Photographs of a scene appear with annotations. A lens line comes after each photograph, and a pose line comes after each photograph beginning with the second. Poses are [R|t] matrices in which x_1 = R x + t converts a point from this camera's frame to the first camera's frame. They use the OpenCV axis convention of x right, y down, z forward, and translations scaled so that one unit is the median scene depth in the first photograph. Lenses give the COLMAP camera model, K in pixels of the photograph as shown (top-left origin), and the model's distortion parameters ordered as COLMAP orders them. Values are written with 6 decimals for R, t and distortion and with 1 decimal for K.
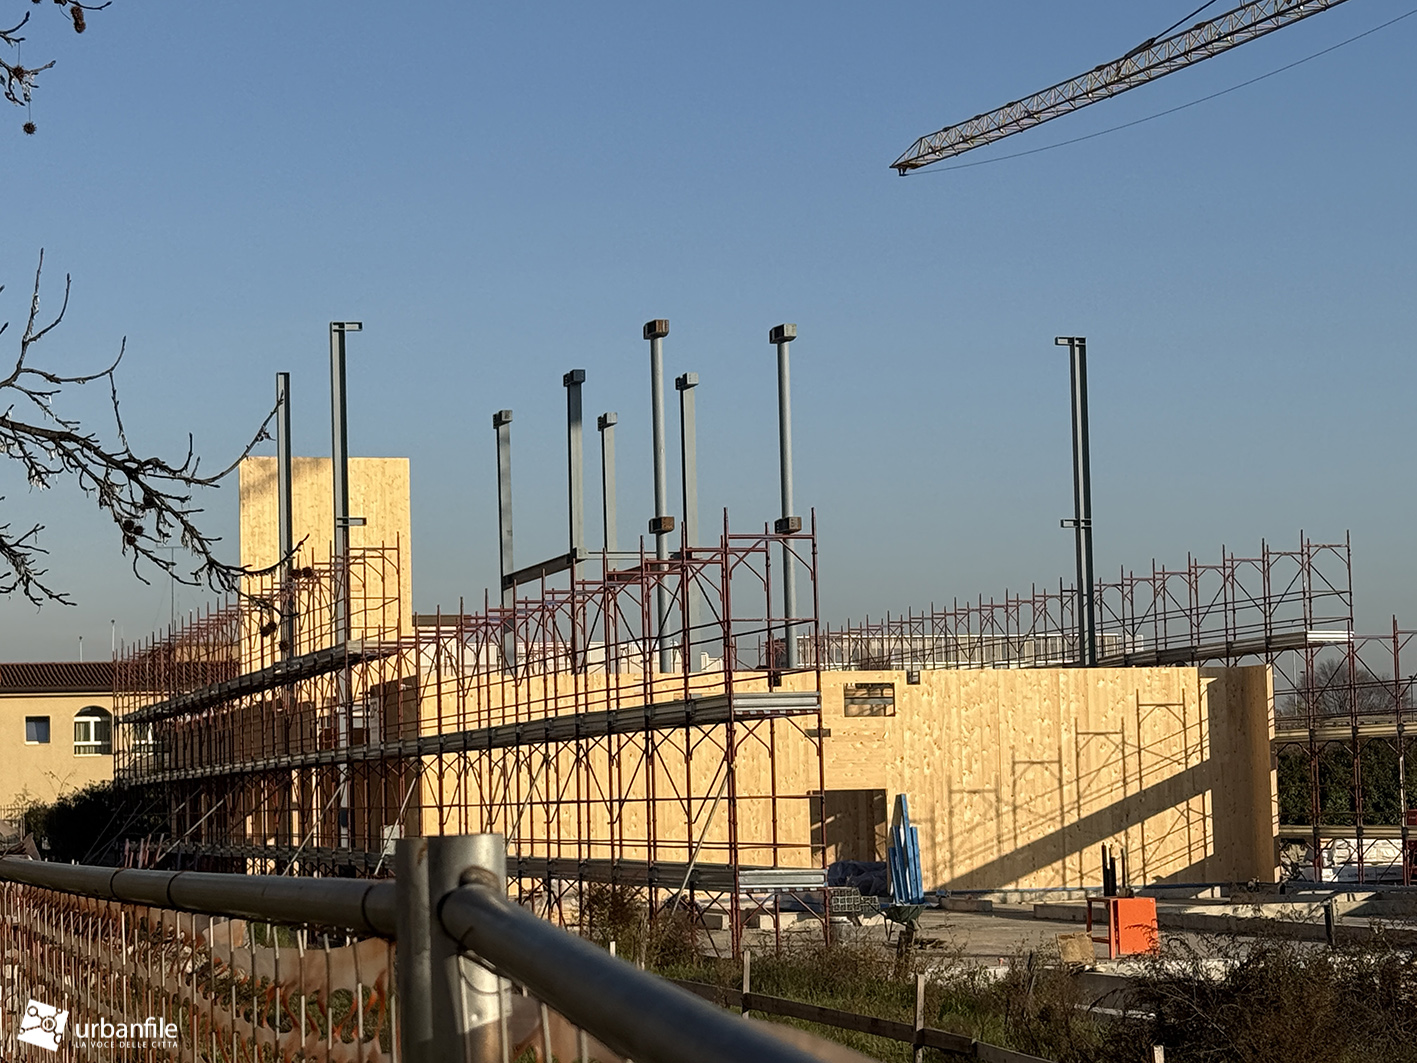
lens RADIAL K [[3105.4, 0, 708.5], [0, 3105.4, 531.5], [0, 0, 1]] dist [0.073576, 0.273826]
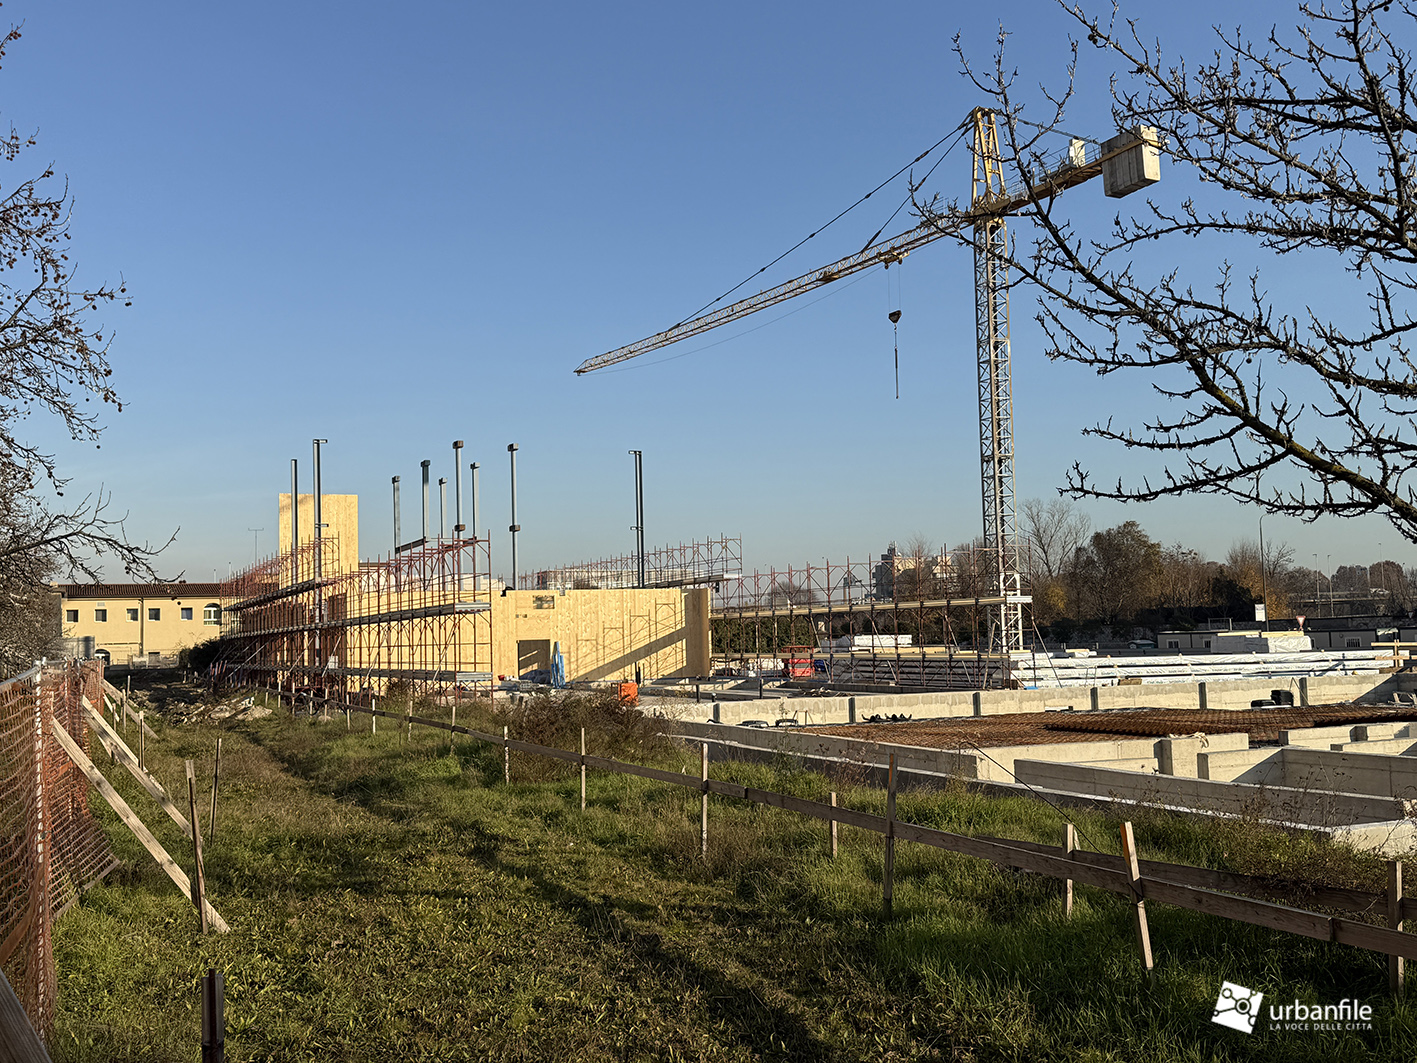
lens RADIAL K [[1376.2, 0, 708.5], [0, 1376.2, 531.5], [0, 0, 1]] dist [0.128393, -0.200277]
pose [[0.990212, 0.008145, 0.139336, 0.028261], [-0.008966, 0.999946, 0.005268, -0.007105], [-0.139286, -0.006466, 0.990231, -0.071173]]
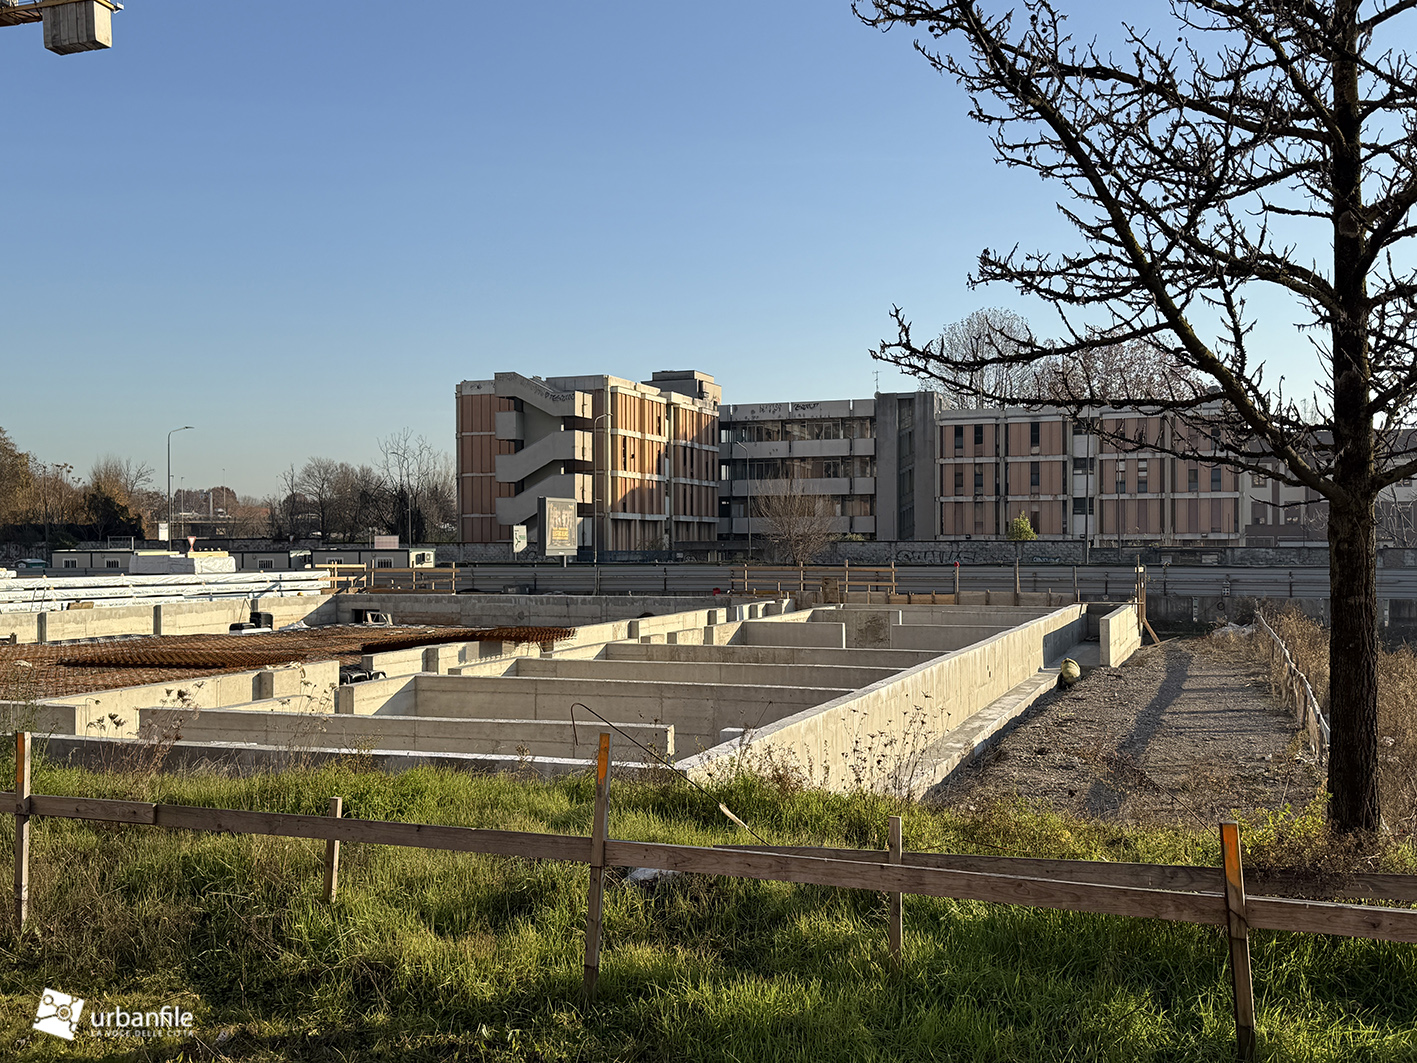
lens RADIAL K [[1376.2, 0, 708.5], [0, 1376.2, 531.5], [0, 0, 1]] dist [0.128393, -0.200277]
pose [[0.595347, 0.029341, 0.802933, -0.029420], [-0.081467, 0.996387, 0.023995, 0.008243], [-0.799328, -0.079698, 0.595586, 0.088758]]
